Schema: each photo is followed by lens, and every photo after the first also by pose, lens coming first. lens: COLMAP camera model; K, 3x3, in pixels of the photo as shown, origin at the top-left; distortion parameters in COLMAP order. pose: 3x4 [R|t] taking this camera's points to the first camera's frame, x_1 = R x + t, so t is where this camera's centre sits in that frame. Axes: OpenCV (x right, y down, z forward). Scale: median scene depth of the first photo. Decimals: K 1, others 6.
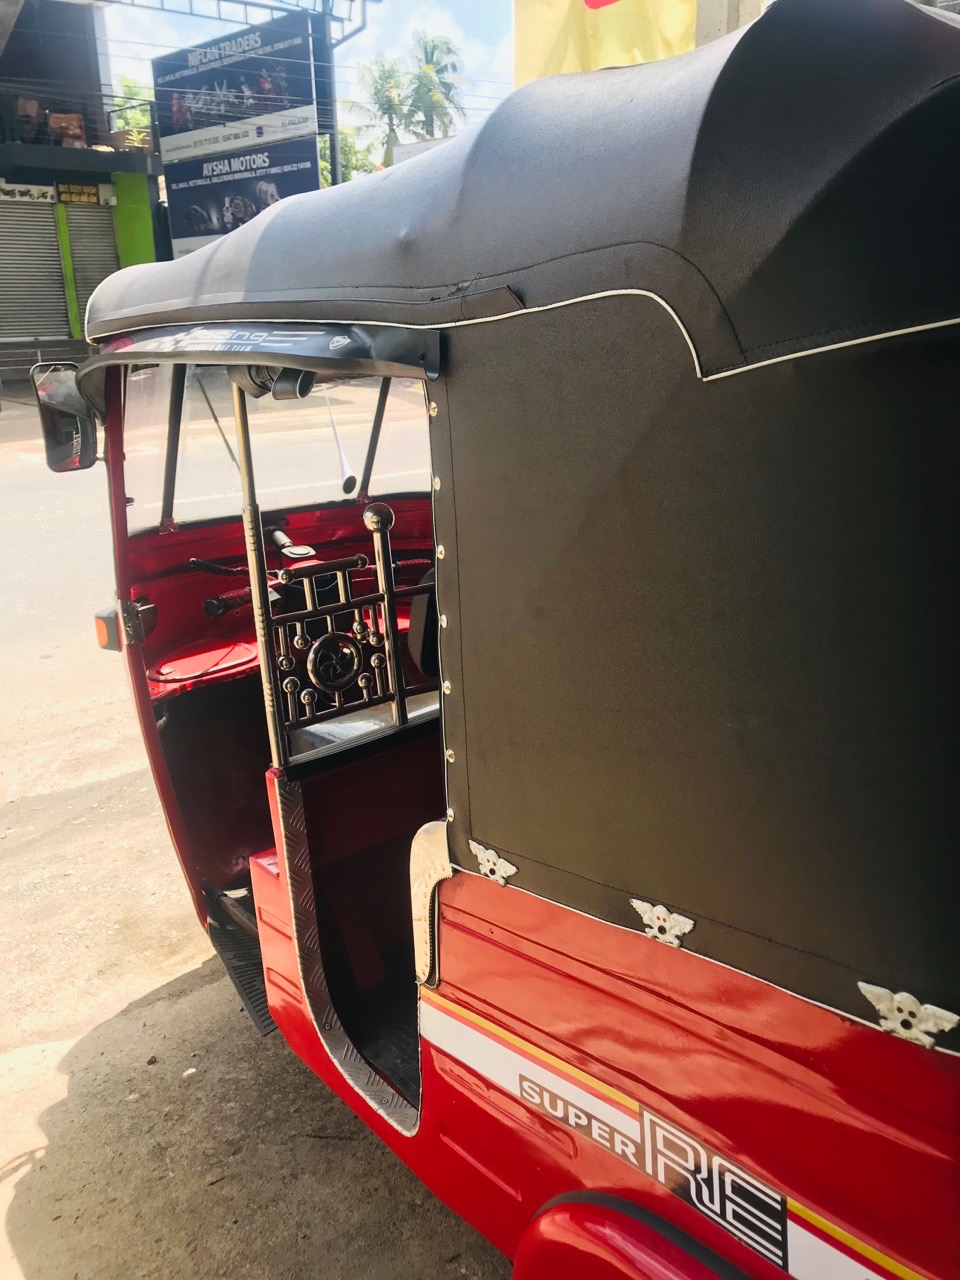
lens RADIAL K [[1066.9, 0, 480.0], [0, 1066.9, 640.0], [0, 0, 1]] dist [0.074752, -0.082404]
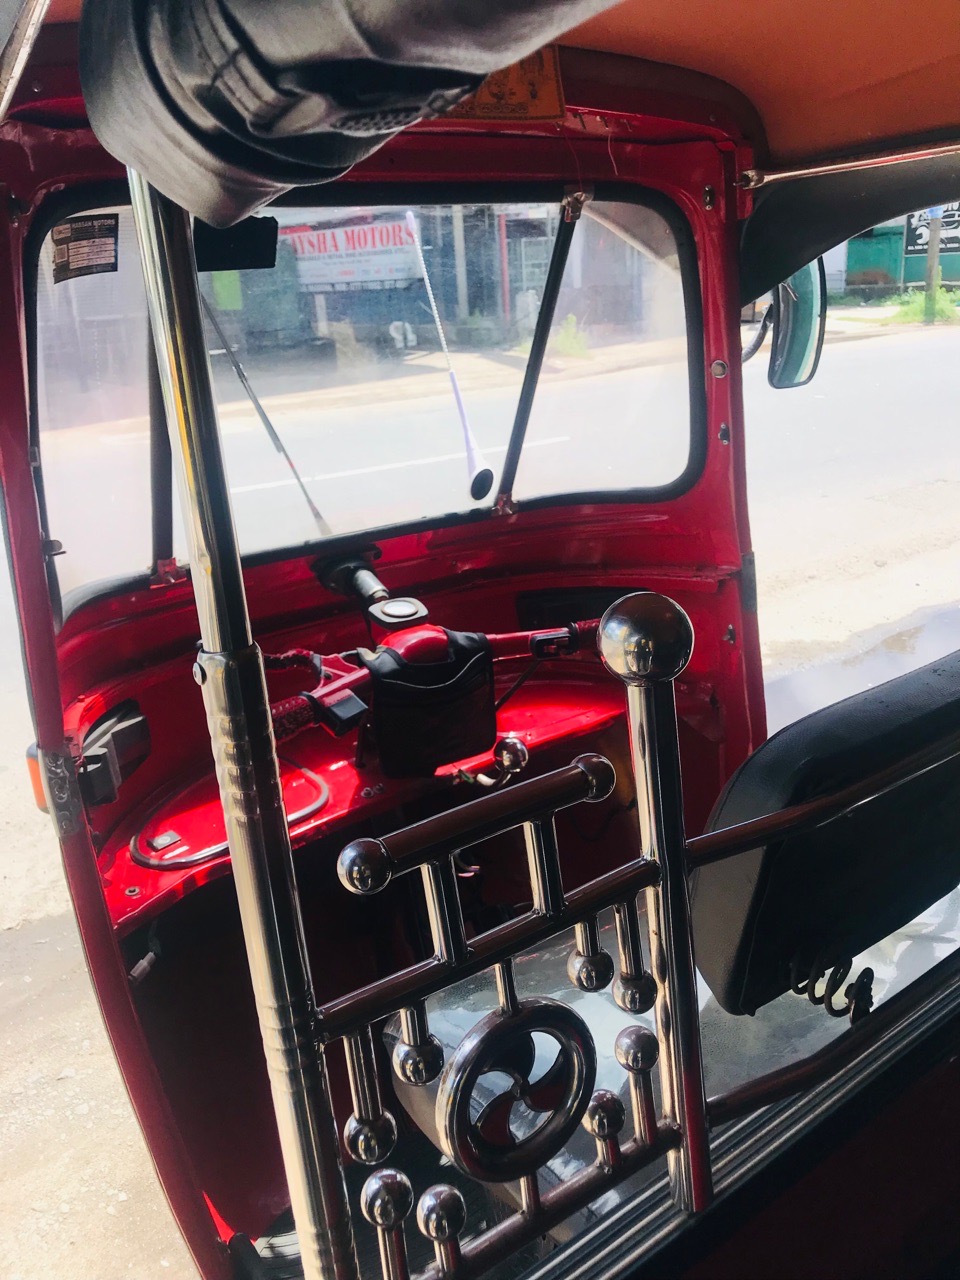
lens RADIAL K [[1066.9, 0, 480.0], [0, 1066.9, 640.0], [0, 0, 1]] dist [0.074752, -0.082404]
pose [[0.995847, -0.010943, -0.090378, -0.073254], [0.013611, 0.999488, 0.028964, -0.079485], [0.090015, -0.030074, 0.995486, 0.426769]]
